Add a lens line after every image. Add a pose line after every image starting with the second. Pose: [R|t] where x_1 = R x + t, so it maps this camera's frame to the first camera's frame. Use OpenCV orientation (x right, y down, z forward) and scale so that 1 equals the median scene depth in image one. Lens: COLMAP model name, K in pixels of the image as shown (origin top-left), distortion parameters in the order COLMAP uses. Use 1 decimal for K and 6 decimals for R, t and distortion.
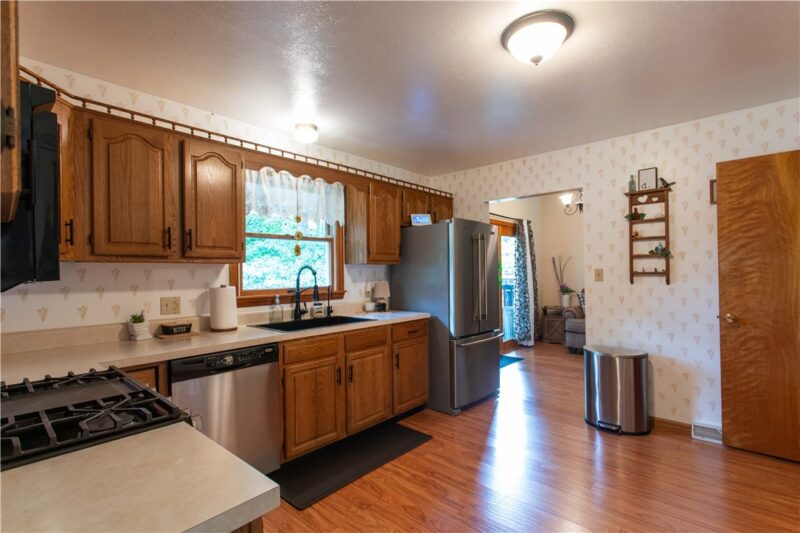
lens RADIAL K [[383.8, 0, 405.2], [0, 383.8, 270.1], [0, 0, 1]] dist [0.001123, 0.002380]
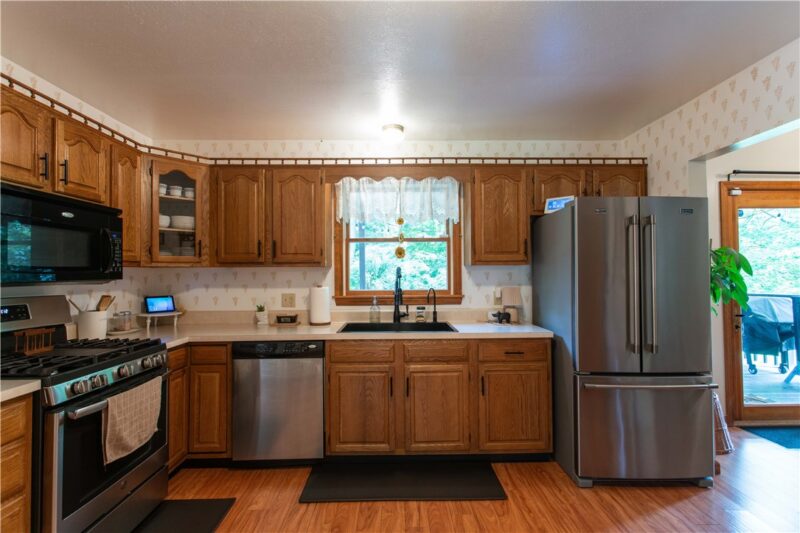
lens RADIAL K [[383.8, 0, 399.9], [0, 383.8, 266.0], [0, 0, 1]] dist [0.001123, 0.002380]
pose [[0.669800, -0.007866, -0.742500, 0.494843], [0.001480, 0.999956, -0.009258, -0.007873], [0.742540, 0.005103, 0.669783, 0.353976]]
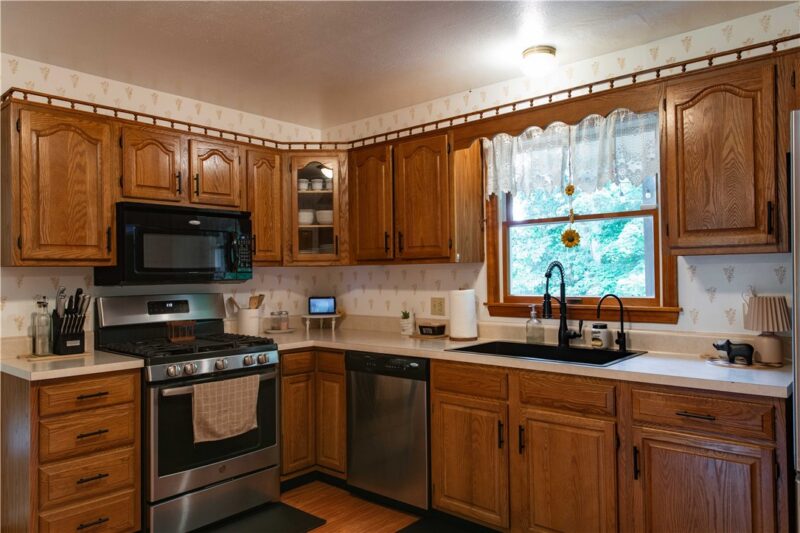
lens RADIAL K [[567.6, 0, 395.3], [0, 567.6, 268.0], [0, 0, 1]] dist [-0.008815, 0.009782]
pose [[-0.010909, -0.000399, -0.999940, 0.724166], [0.016331, 0.999866, -0.000577, -0.006487], [0.999807, -0.016336, -0.010901, 0.766755]]
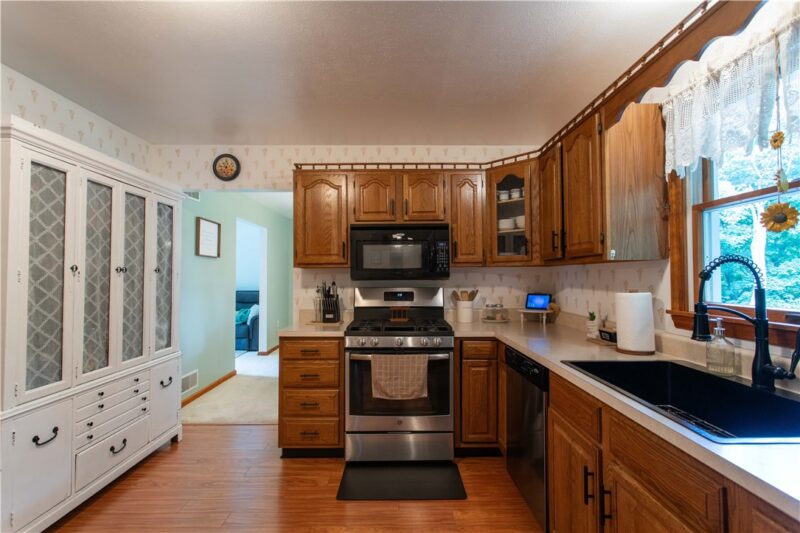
lens RADIAL K [[383.8, 0, 394.6], [0, 383.8, 270.2], [0, 0, 1]] dist [0.001123, 0.002380]
pose [[-0.752960, 0.005036, -0.658047, 0.311572], [0.015949, 0.999817, -0.010598, 0.001370], [0.657873, -0.018475, -0.752902, 1.112782]]
